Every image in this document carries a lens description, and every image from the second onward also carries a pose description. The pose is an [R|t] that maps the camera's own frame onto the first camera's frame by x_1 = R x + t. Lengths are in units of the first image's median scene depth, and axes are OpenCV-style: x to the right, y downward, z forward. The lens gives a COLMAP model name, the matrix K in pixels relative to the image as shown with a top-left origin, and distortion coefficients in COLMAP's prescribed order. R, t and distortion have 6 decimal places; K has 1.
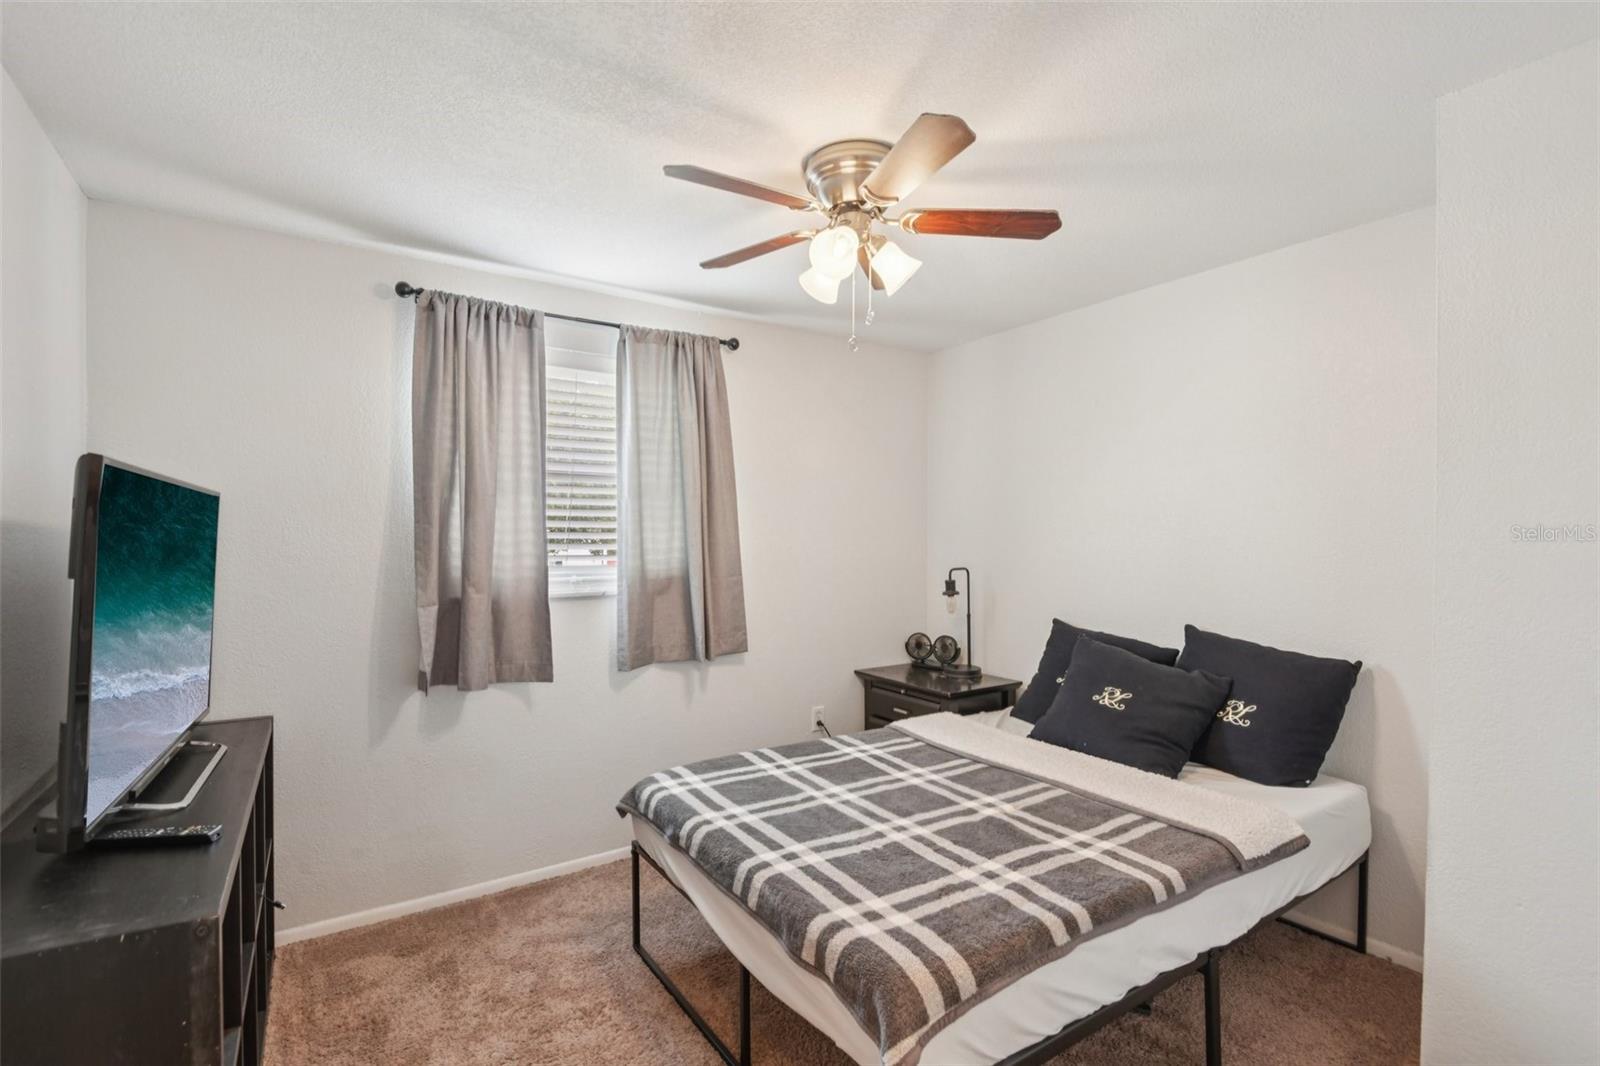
lens RADIAL K [[757.8, 0, 805.0], [0, 757.8, 536.3], [0, 0, 1]] dist [0.002427, -0.001898]
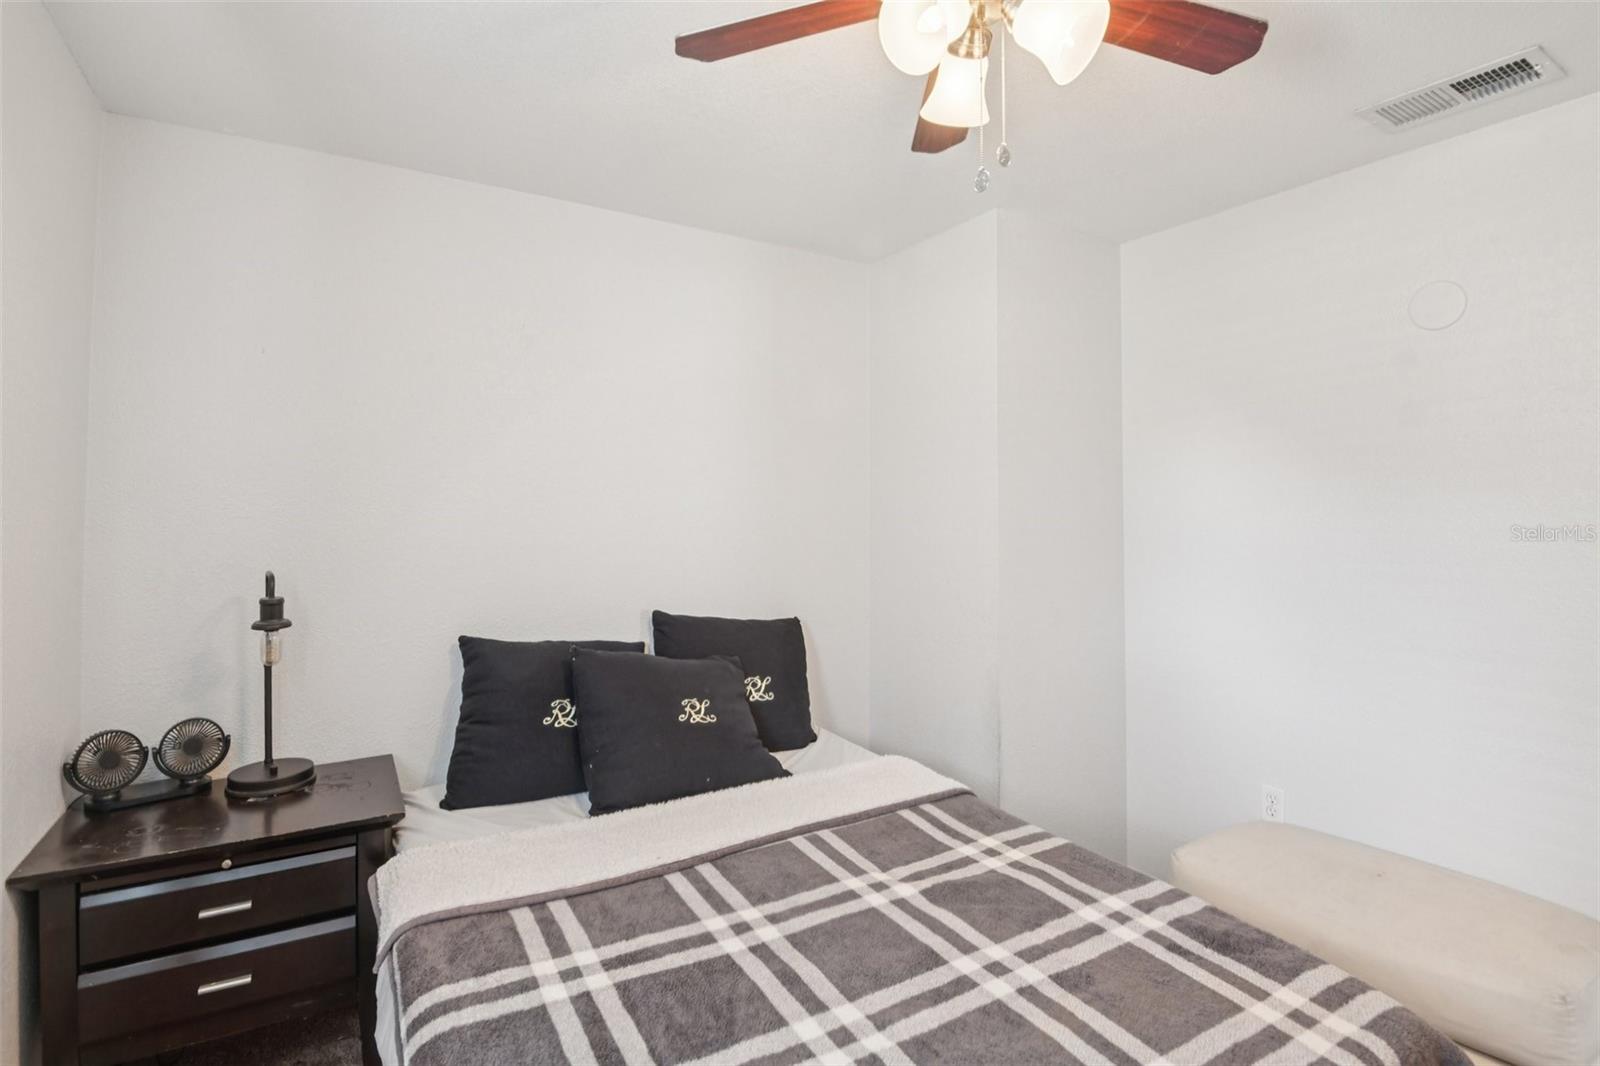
lens RADIAL K [[757.8, 0, 803.1], [0, 757.8, 517.1], [0, 0, 1]] dist [0.002427, -0.001898]
pose [[0.026815, -0.008713, 0.999602, -0.394756], [-0.004781, 0.999949, 0.008844, 0.000117], [-0.999629, -0.005017, 0.026772, 0.882036]]
